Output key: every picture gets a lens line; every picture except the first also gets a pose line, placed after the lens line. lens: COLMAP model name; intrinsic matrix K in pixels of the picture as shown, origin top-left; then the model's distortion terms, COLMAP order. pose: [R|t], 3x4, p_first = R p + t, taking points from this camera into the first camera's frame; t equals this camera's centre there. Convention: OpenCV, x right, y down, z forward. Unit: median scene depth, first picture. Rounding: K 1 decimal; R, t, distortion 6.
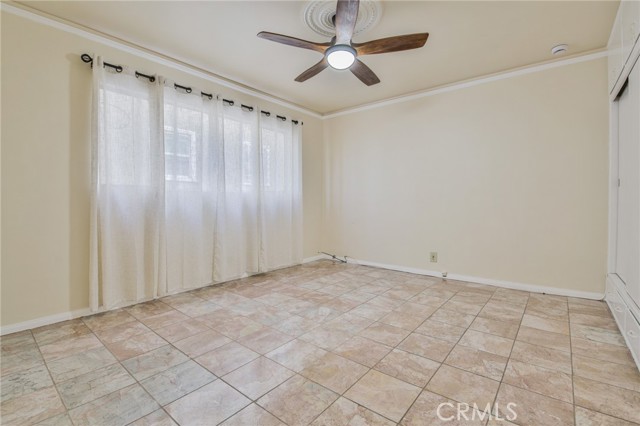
lens RADIAL K [[292.3, 0, 320.9], [0, 292.3, 208.7], [0, 0, 1]] dist [-0.006324, -0.008251]
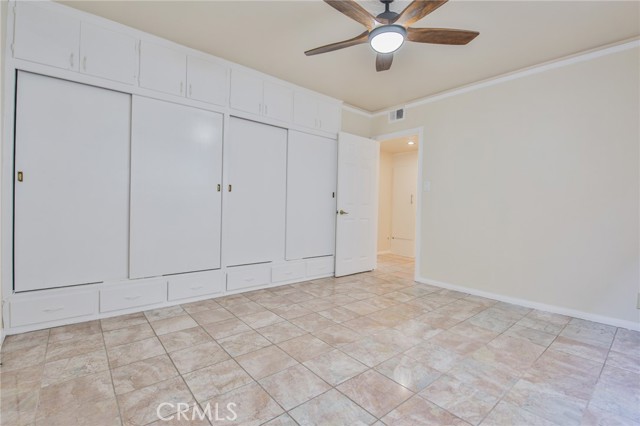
lens RADIAL K [[289.8, 0, 321.7], [0, 289.8, 208.9], [0, 0, 1]] dist [-0.007745, -0.008469]
pose [[-0.982916, -0.022648, 0.182658, 0.086390], [-0.016628, 0.999269, 0.034423, -0.046193], [-0.183304, 0.030797, -0.982574, 1.781557]]
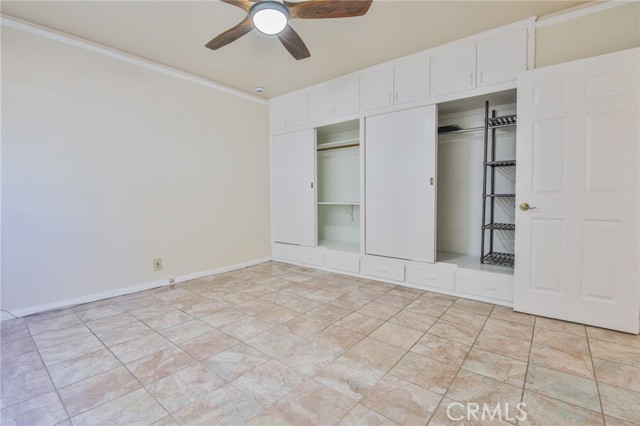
lens RADIAL K [[292.3, 0, 320.9], [0, 292.3, 208.7], [0, 0, 1]] dist [-0.006324, -0.008251]
pose [[-0.004744, -0.035867, 0.999345, -0.713346], [0.028060, 0.998958, 0.035987, -0.018579], [-0.999595, 0.028212, -0.003732, 0.832578]]
